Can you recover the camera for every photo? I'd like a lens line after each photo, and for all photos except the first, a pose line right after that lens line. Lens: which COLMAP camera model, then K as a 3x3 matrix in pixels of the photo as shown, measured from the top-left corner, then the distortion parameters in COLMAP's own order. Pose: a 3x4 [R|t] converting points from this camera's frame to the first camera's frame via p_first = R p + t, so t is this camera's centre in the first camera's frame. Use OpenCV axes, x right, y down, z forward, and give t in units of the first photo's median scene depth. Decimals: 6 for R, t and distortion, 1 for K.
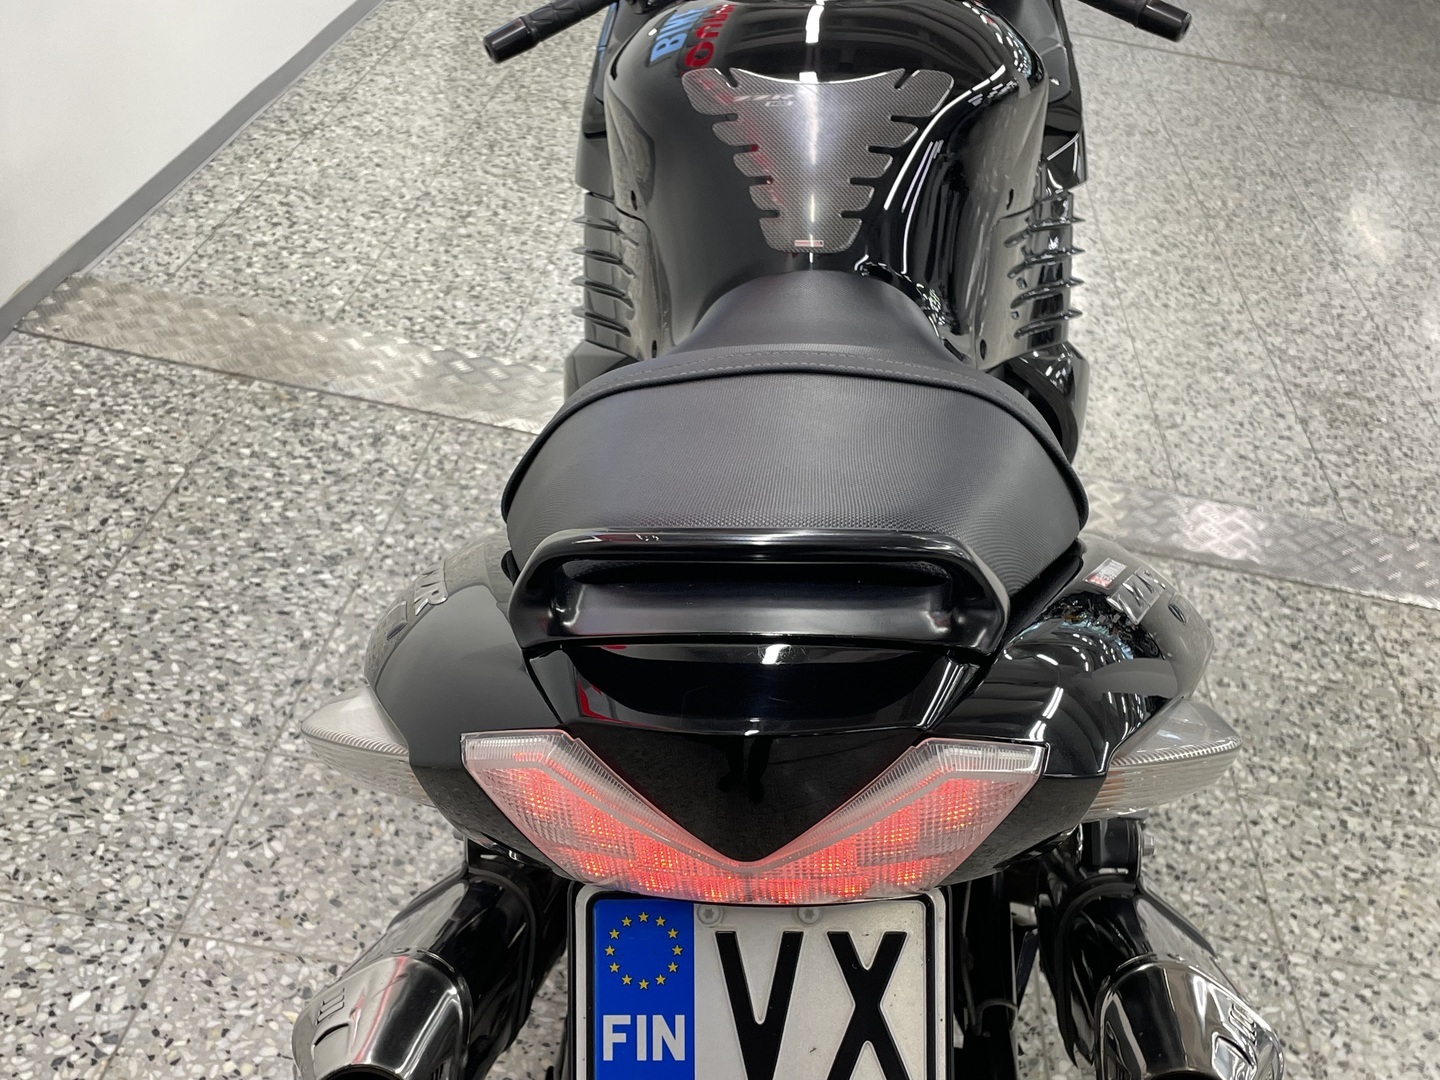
lens RADIAL K [[1730.4, 0, 731.8], [0, 1730.4, 542.8], [0, 0, 1]] dist [0.062336, 0.000000]
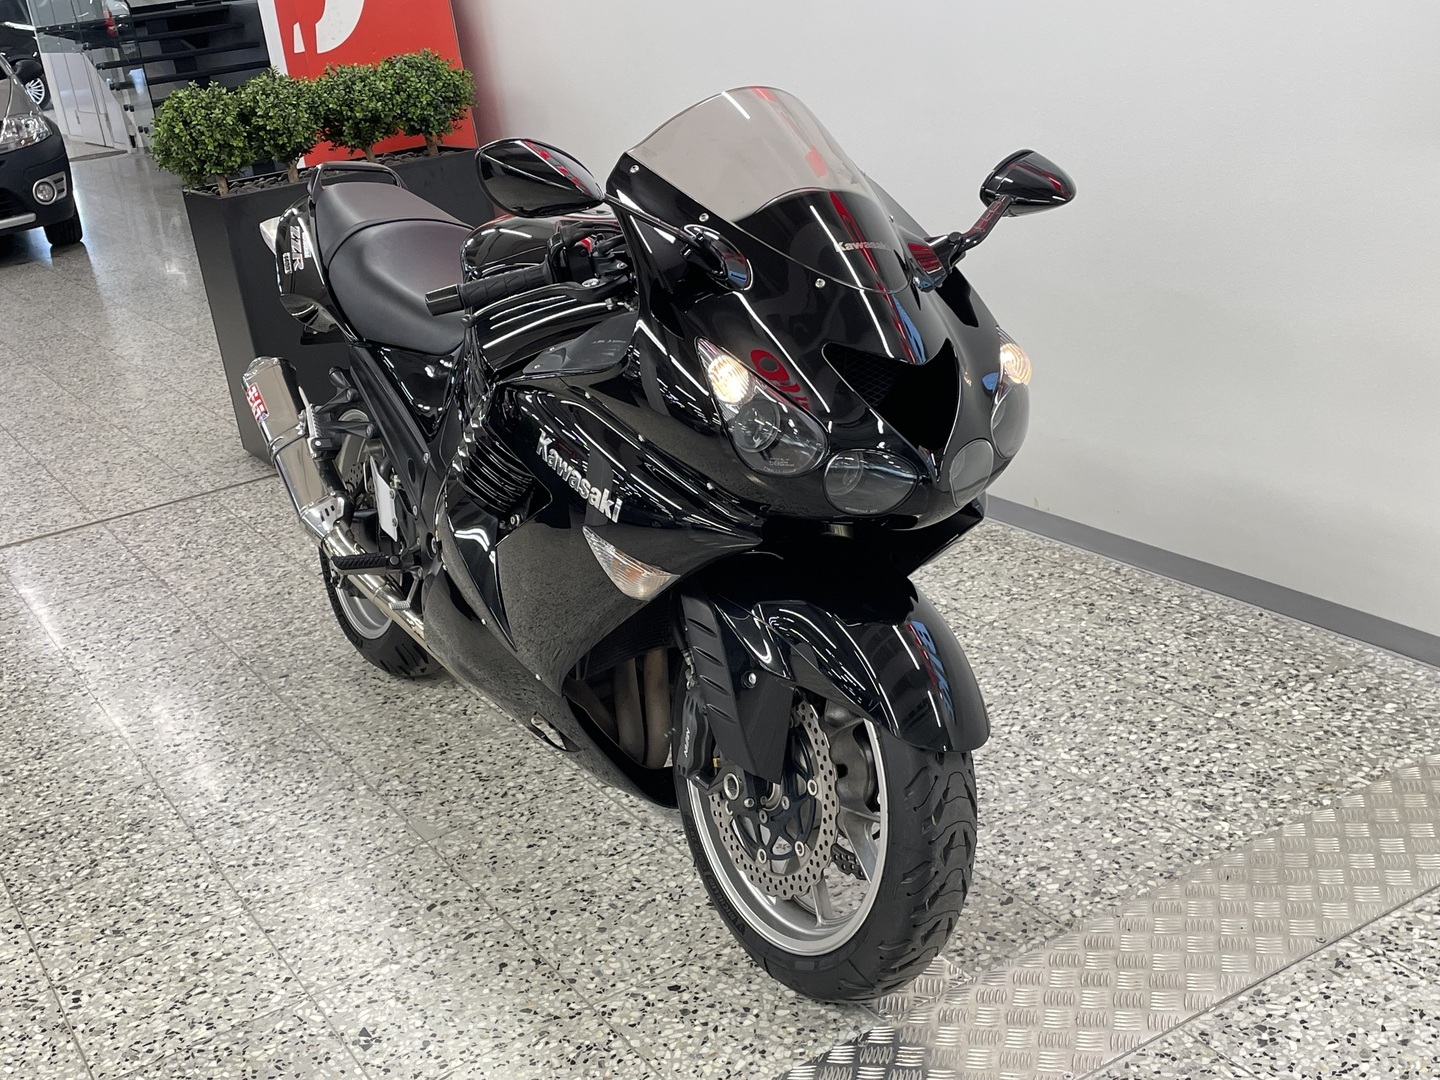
lens RADIAL K [[1730.4, 0, 682.2], [0, 1730.4, 541.2], [0, 0, 1]] dist [0.062336, 0.000000]
pose [[-0.823258, 0.126276, -0.553444, 0.719555], [-0.302512, 0.727384, 0.615954, -0.869845], [0.480347, 0.674512, -0.560625, 1.658350]]
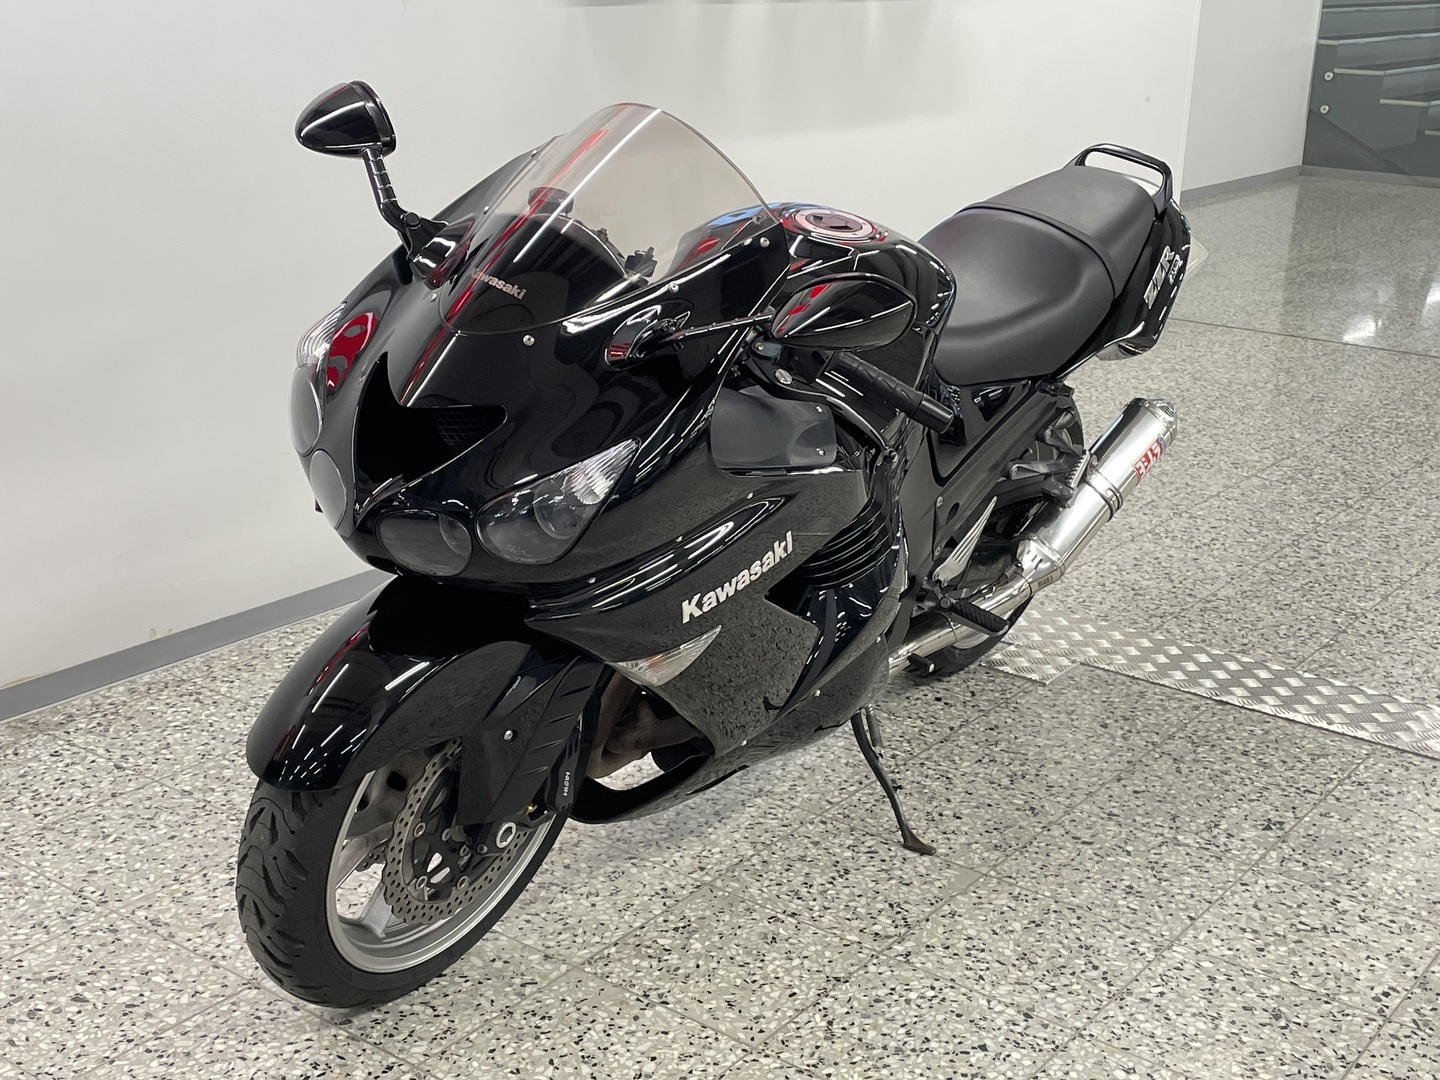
lens RADIAL K [[1866.4, 0, 719.3], [0, 1866.4, 516.2], [0, 0, 1]] dist [0.062842, 0.000000]
pose [[0.839164, 0.013603, -0.543708, 0.728607], [-0.173286, 0.954276, -0.243575, 0.311052], [0.515534, 0.298616, 0.803152, -0.288245]]
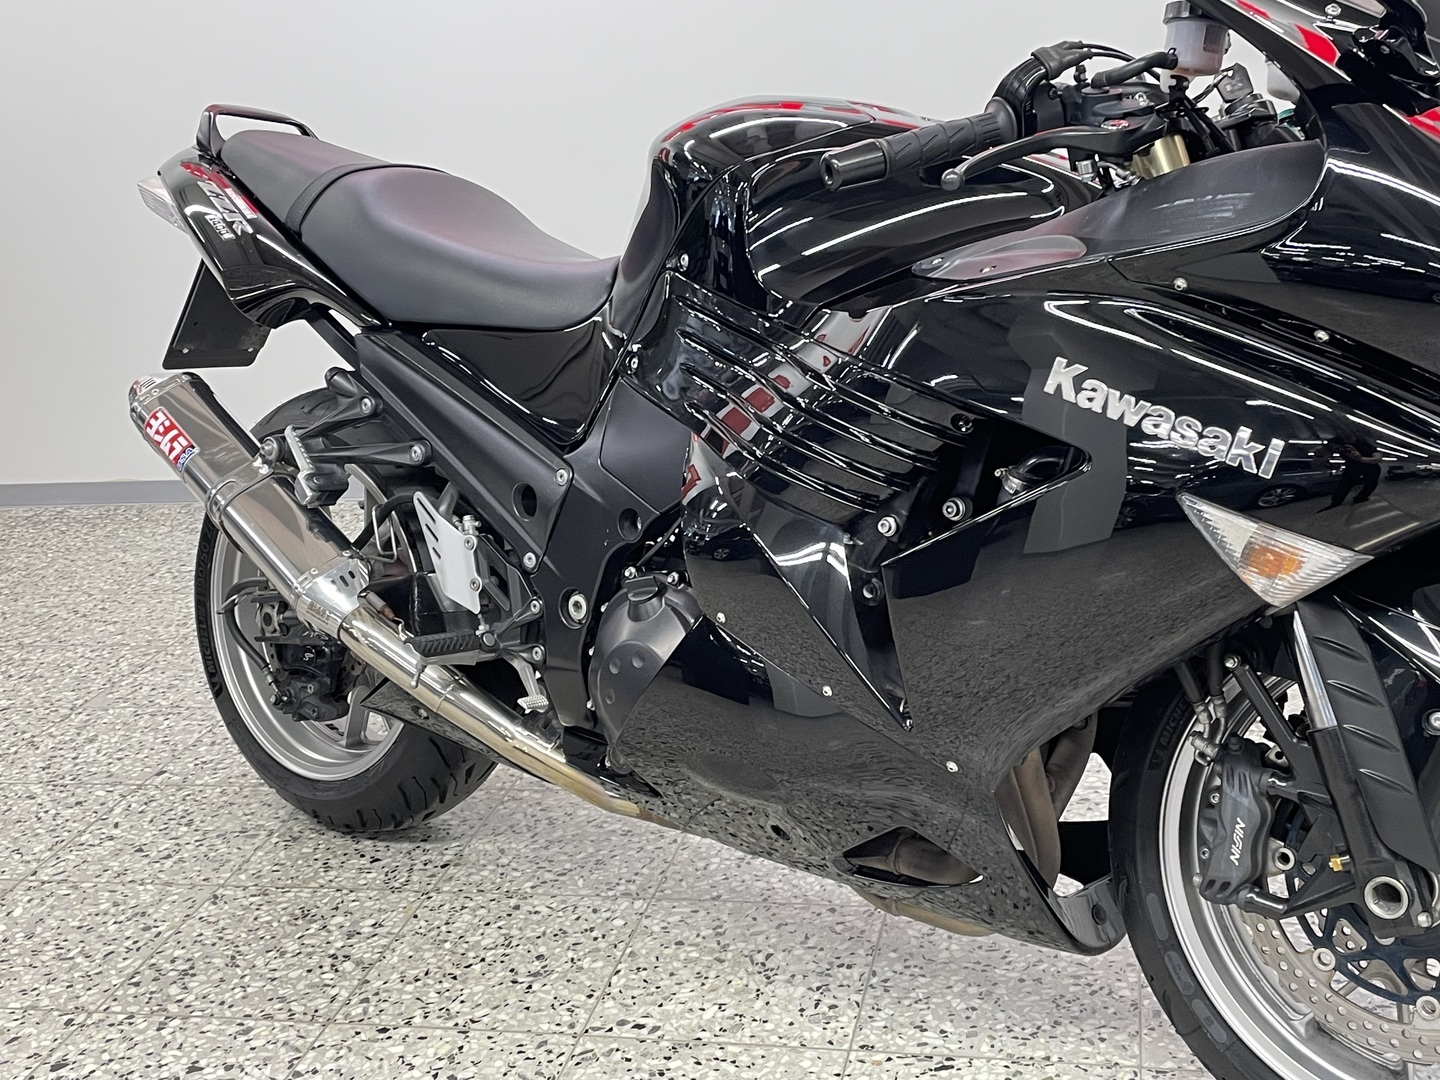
lens RADIAL K [[1730.4, 0, 726.3], [0, 1730.4, 526.0], [0, 0, 1]] dist [0.062336, 0.000000]
pose [[-0.155229, 0.119975, -0.980566, 1.284991], [-0.454306, 0.872738, 0.178701, -0.175554], [0.877217, 0.473216, -0.080969, 0.981569]]
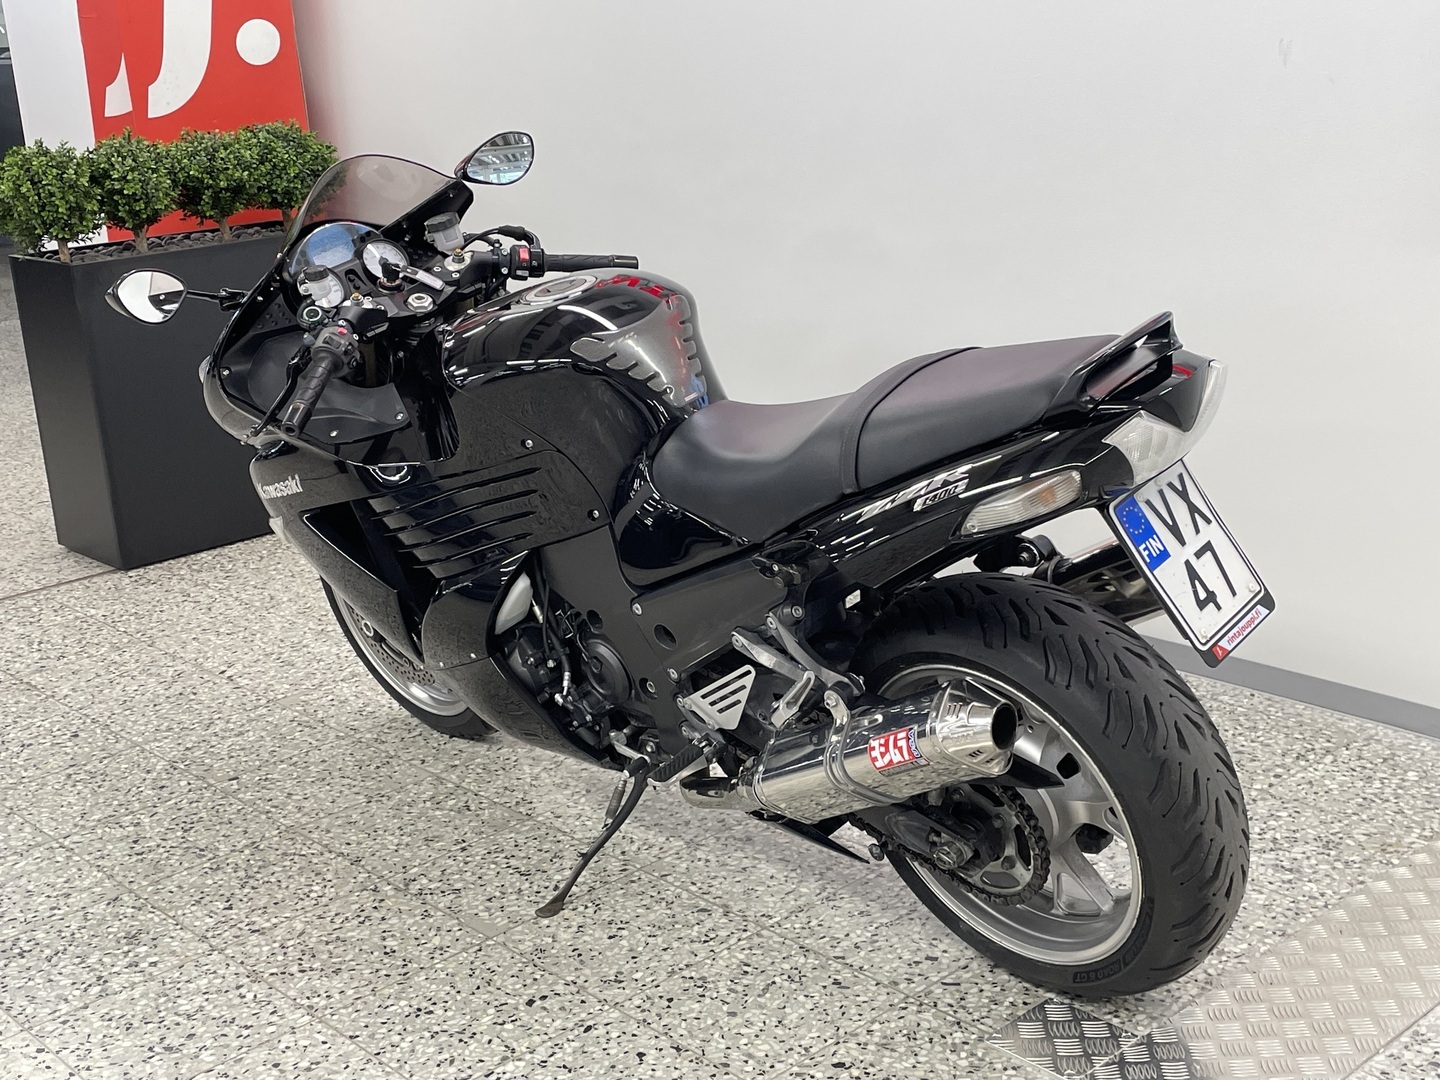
lens RADIAL K [[1866.4, 0, 714.6], [0, 1866.4, 508.3], [0, 0, 1]] dist [0.062842, 0.000000]
pose [[-0.681703, 0.063583, -0.728861, 1.025850], [-0.425132, 0.776345, 0.465351, -0.749568], [0.595435, 0.627093, -0.502206, 1.545742]]
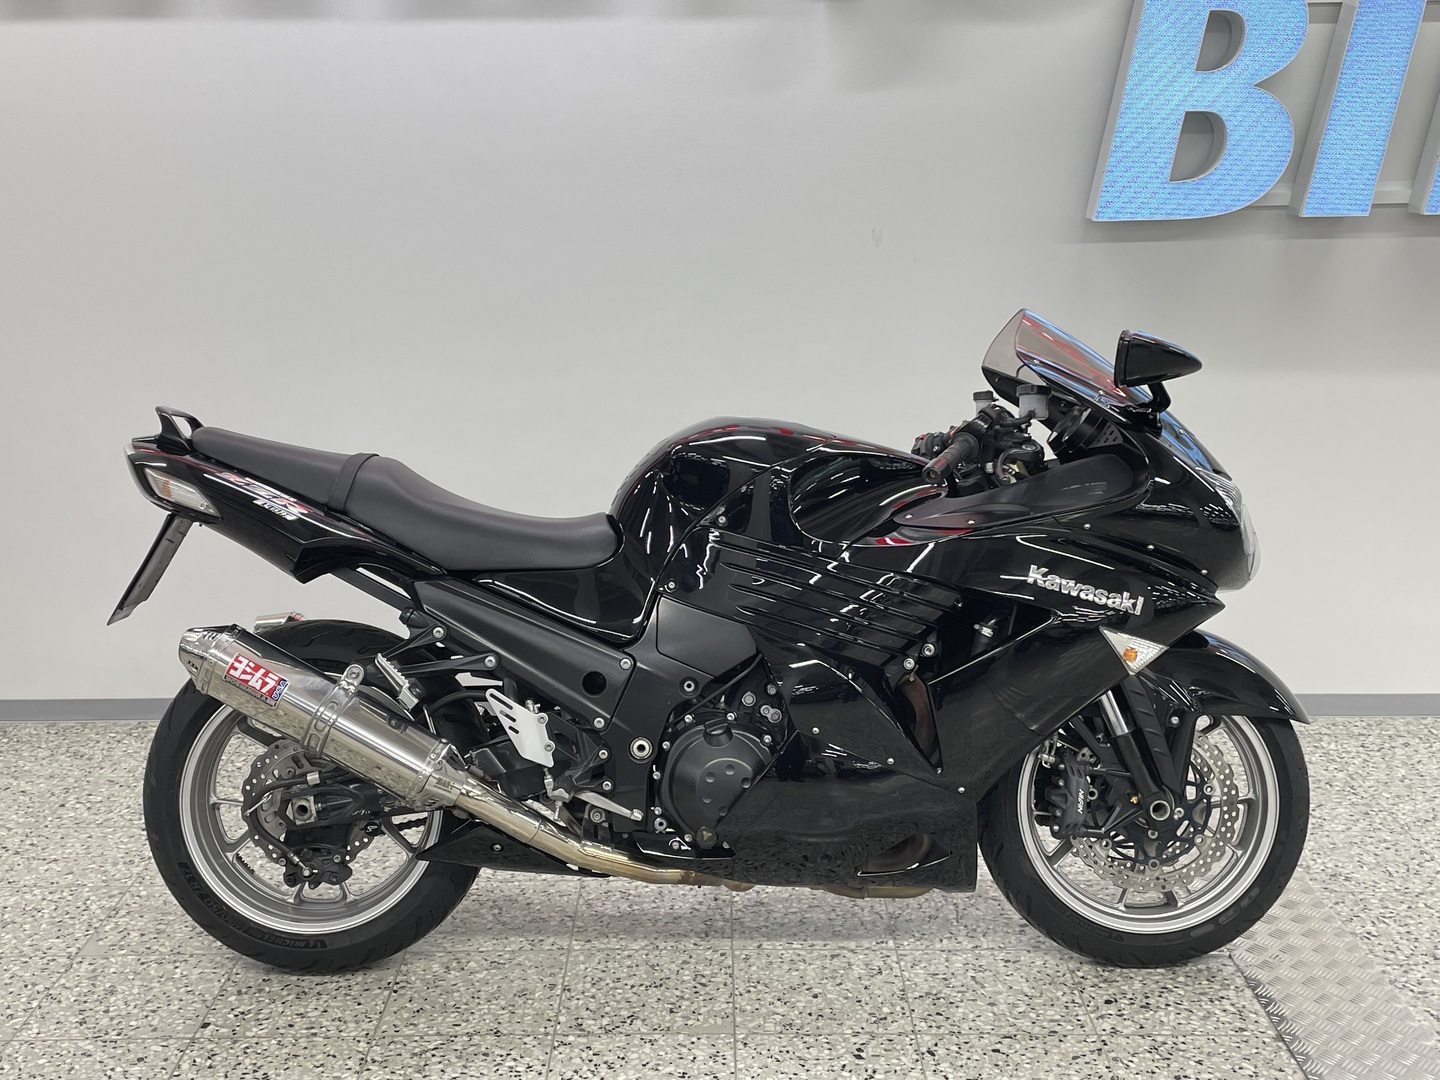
lens RADIAL K [[1730.4, 0, 699.0], [0, 1730.4, 552.2], [0, 0, 1]] dist [0.062336, 0.000000]
pose [[0.498162, 0.030129, -0.866560, 1.626505], [-0.357331, 0.917719, -0.173512, 0.141772], [0.790031, 0.396086, 0.467939, 0.181557]]
